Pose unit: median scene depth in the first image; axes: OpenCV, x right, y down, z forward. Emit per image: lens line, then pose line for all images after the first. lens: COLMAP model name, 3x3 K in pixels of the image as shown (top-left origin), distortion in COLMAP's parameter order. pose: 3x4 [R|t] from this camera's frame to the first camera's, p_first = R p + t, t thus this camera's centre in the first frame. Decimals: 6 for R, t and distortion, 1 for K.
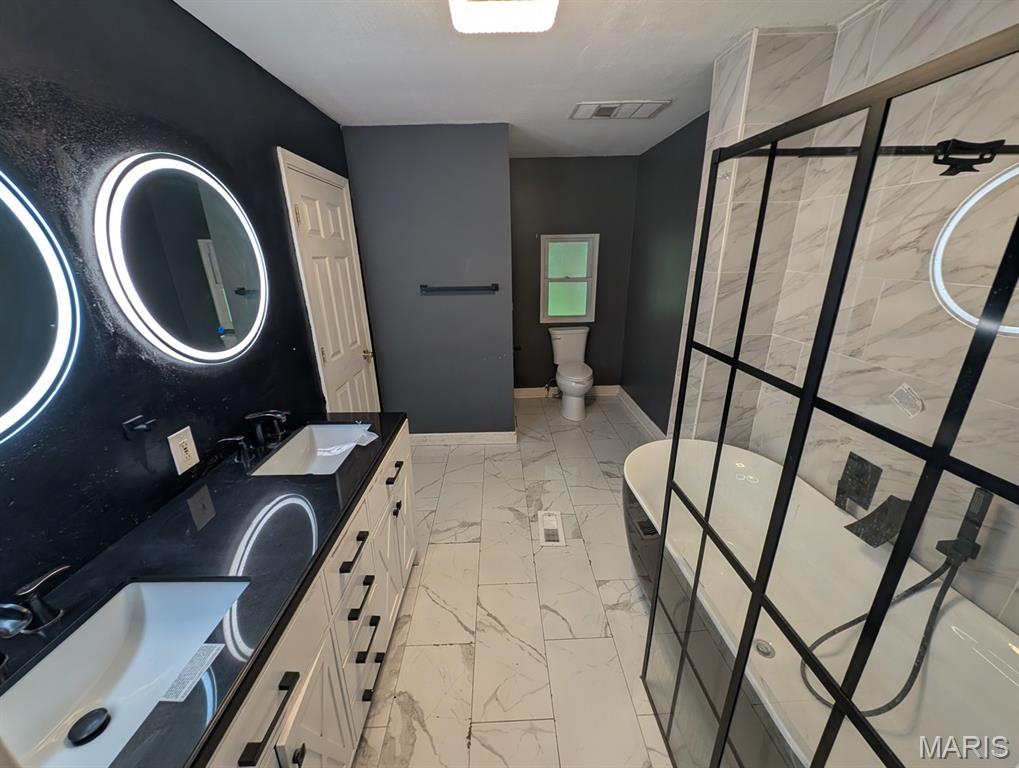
lens RADIAL K [[381.7, 0, 507.8], [0, 381.7, 381.4], [0, 0, 1]] dist [0.019262, -0.009394]
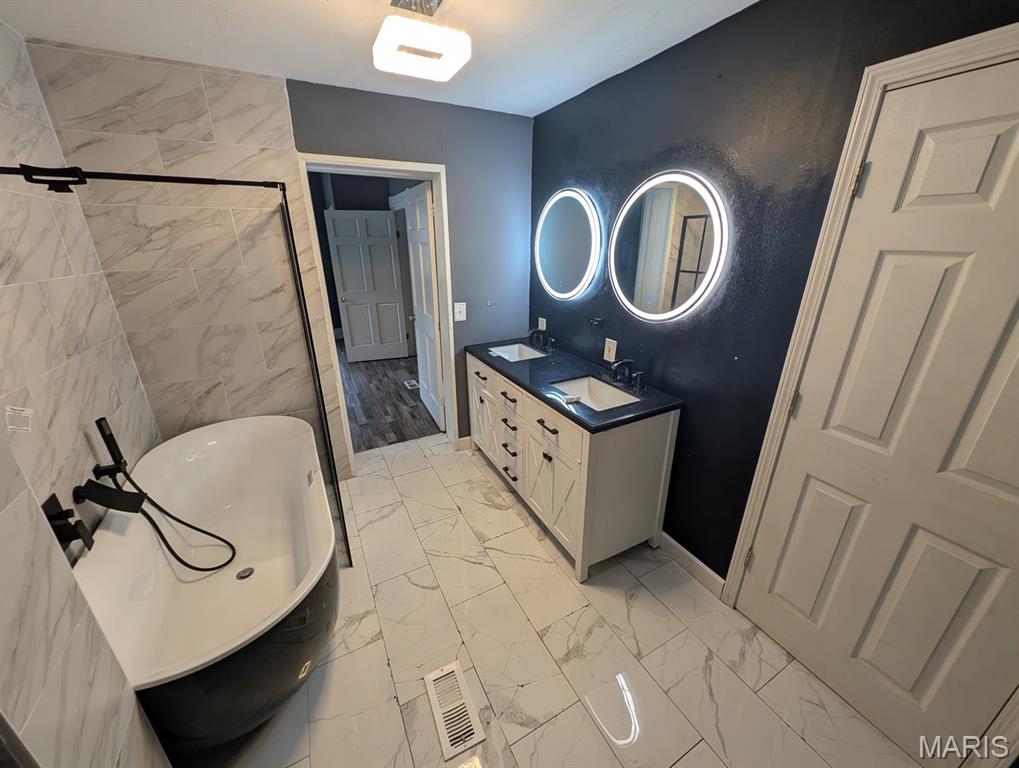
lens RADIAL K [[381.7, 0, 507.8], [0, 381.7, 381.4], [0, 0, 1]] dist [0.019262, -0.009394]
pose [[-0.896111, 0.164222, -0.412330, 0.293980], [-0.132125, 0.788200, 0.601068, -0.583102], [0.423707, 0.593103, -0.684617, 1.676183]]
